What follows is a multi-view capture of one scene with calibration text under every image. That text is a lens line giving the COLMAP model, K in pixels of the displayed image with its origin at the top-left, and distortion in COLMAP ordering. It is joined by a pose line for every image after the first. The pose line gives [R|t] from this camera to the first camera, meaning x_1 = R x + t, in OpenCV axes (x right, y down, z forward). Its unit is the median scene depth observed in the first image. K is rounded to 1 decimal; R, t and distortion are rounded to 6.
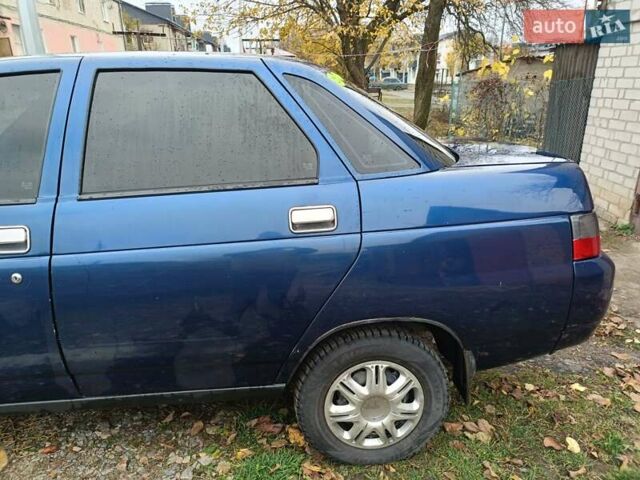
lens RADIAL K [[495.8, 0, 316.1], [0, 495.8, 241.9], [0, 0, 1]] dist [0.032884, -0.055132]
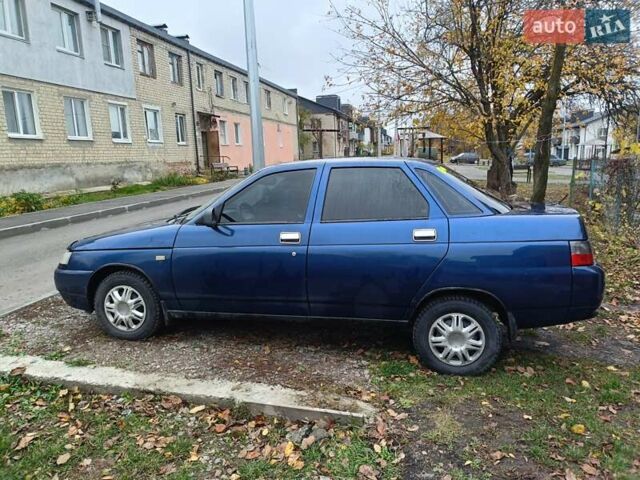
lens RADIAL K [[495.8, 0, 316.1], [0, 495.8, 241.9], [0, 0, 1]] dist [0.032884, -0.055132]
pose [[0.955861, 0.035077, -0.291717, 0.144321], [-0.077343, 0.987871, -0.134642, 0.257573], [0.283456, 0.151261, 0.946981, -0.958020]]
